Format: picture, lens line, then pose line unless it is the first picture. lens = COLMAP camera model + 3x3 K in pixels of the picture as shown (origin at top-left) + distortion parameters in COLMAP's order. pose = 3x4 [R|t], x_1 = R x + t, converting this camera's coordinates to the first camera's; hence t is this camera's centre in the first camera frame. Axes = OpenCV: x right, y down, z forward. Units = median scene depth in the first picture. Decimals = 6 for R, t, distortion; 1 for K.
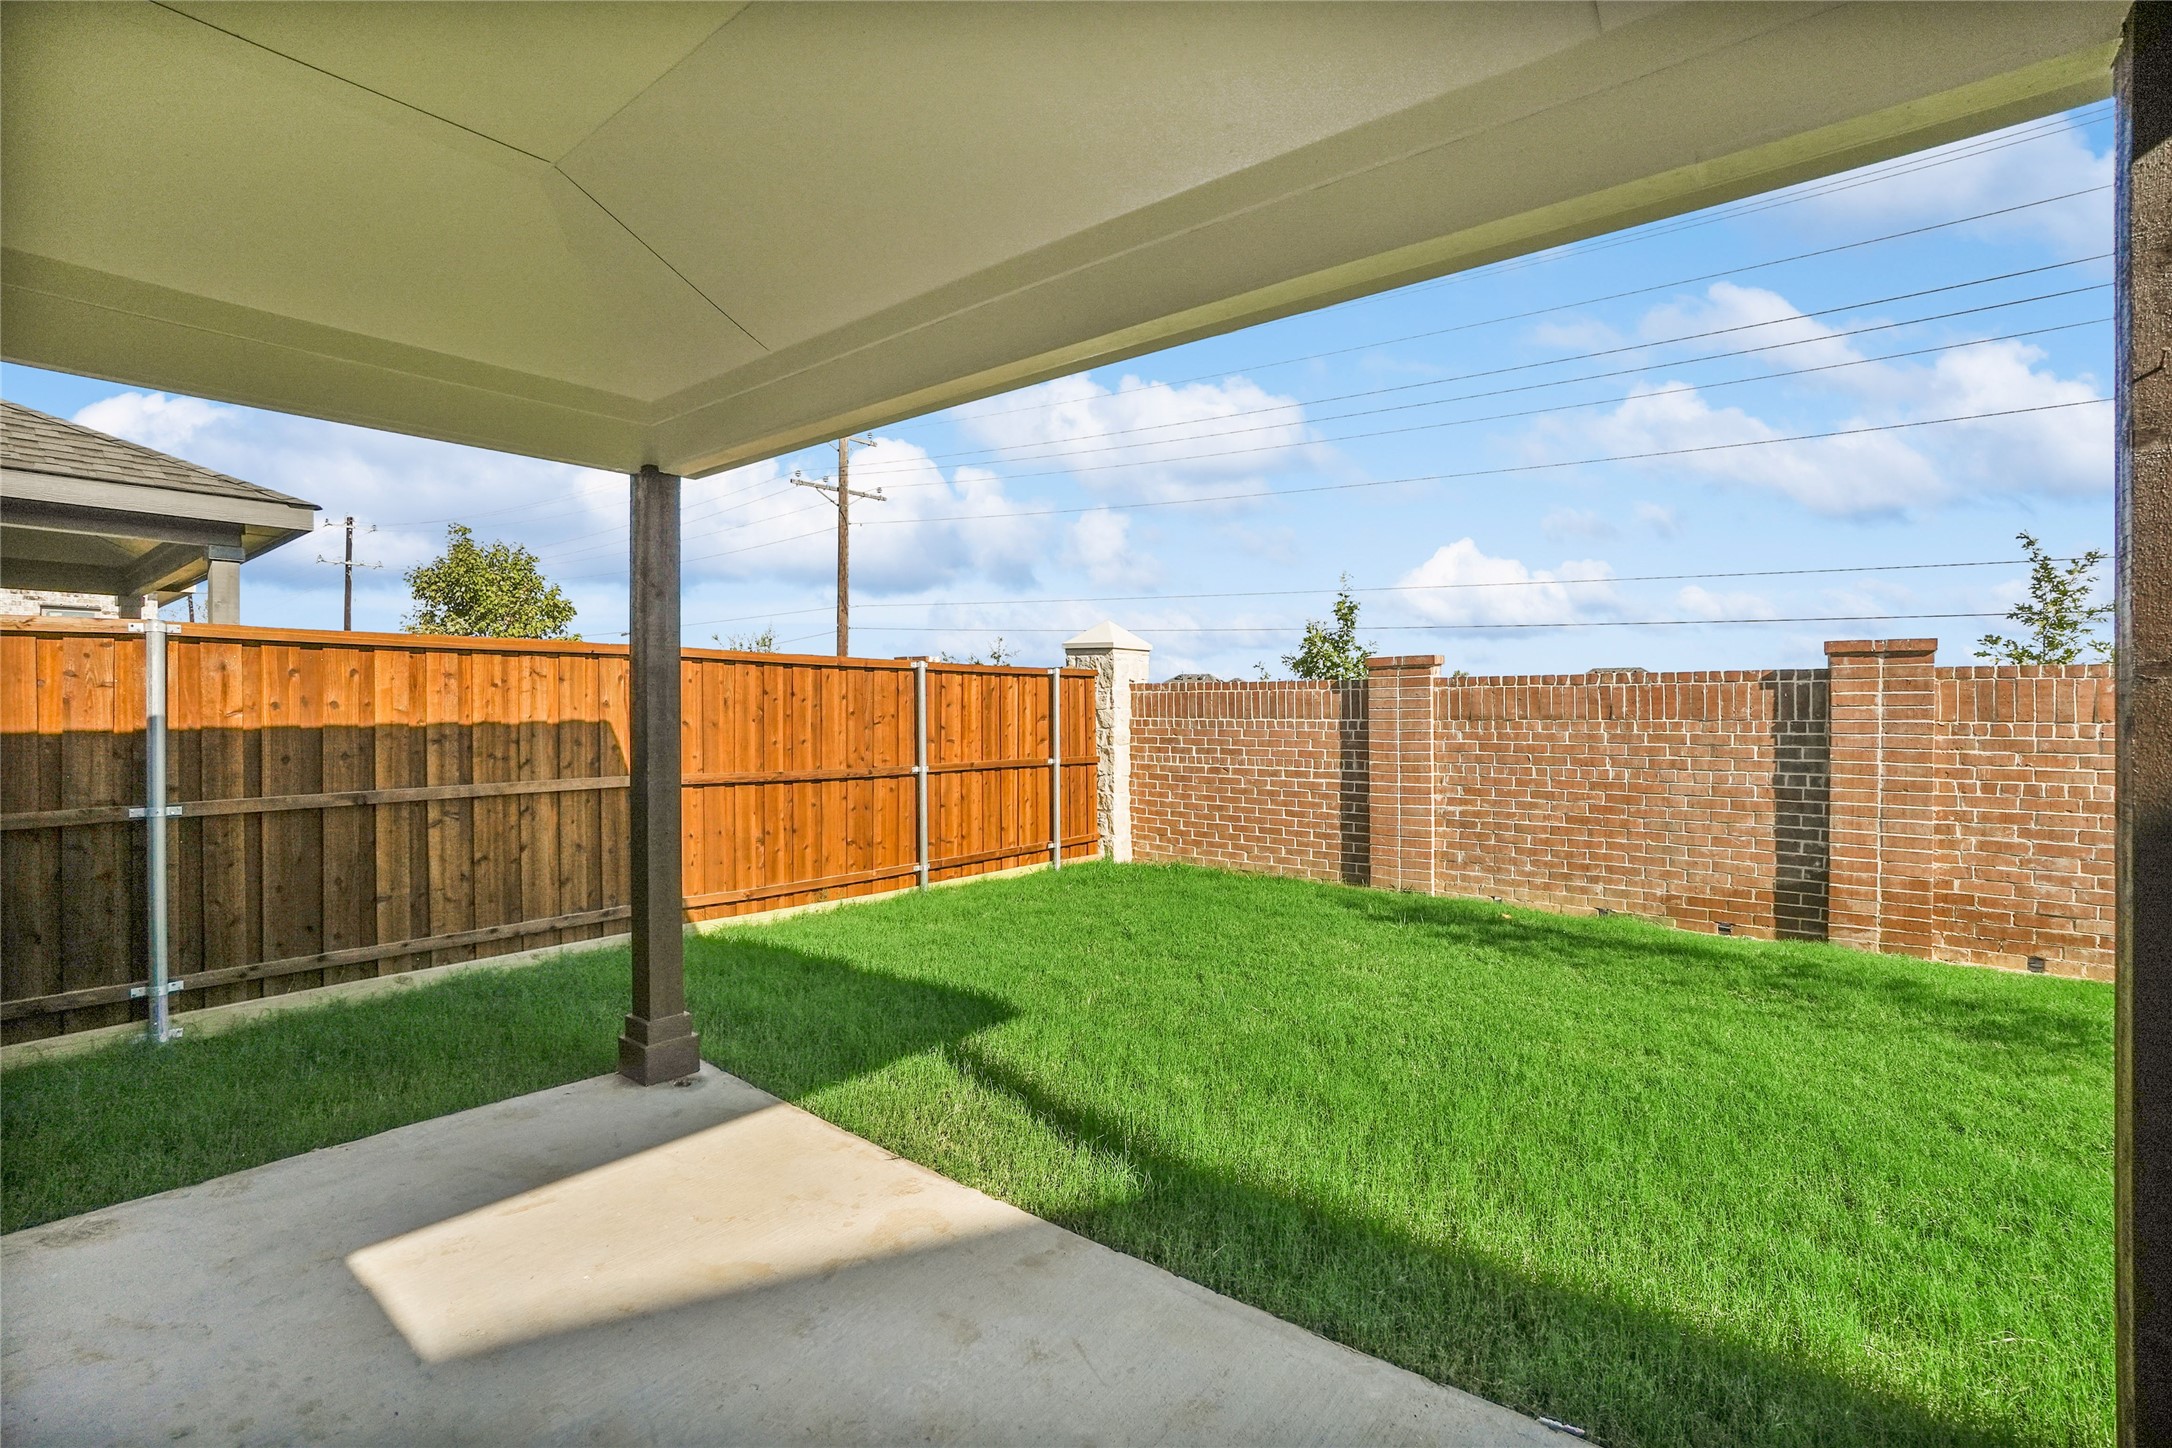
lens RADIAL K [[967.9, 0, 1083.5], [0, 967.9, 713.8], [0, 0, 1]] dist [-0.044505, 0.017847]
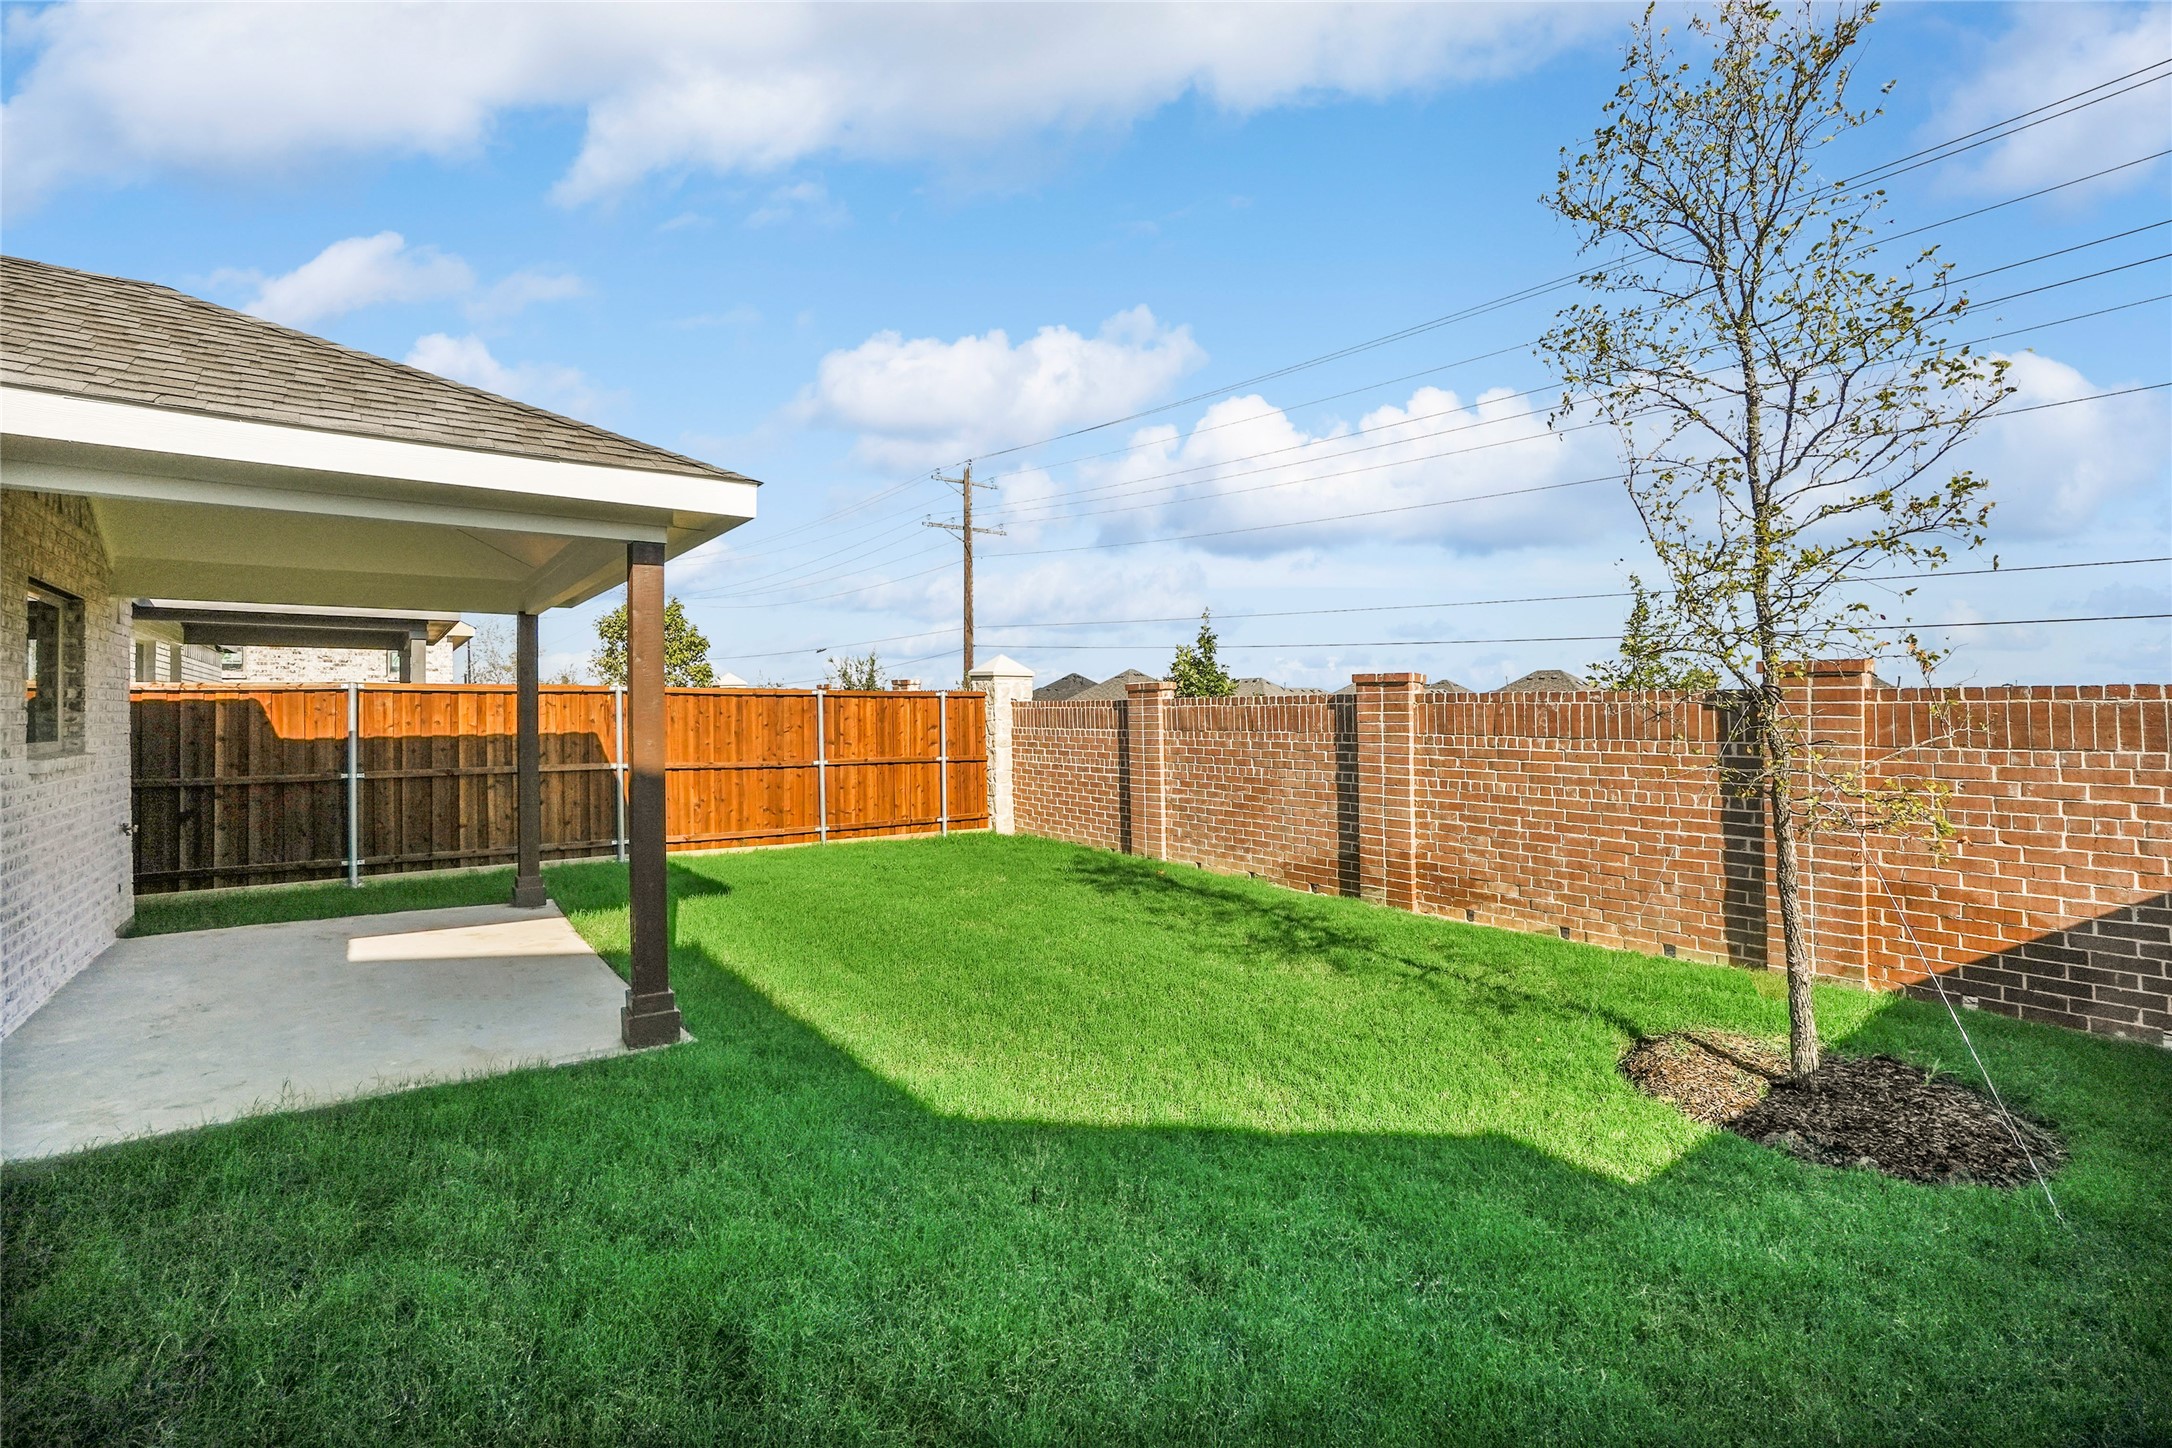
lens RADIAL K [[967.9, 0, 1083.5], [0, 967.9, 713.8], [0, 0, 1]] dist [-0.044505, 0.017847]
pose [[0.968714, -0.001576, -0.248174, 0.680781], [0.001064, 0.999997, -0.002196, -0.015725], [0.248177, 0.001863, 0.968713, -0.384945]]
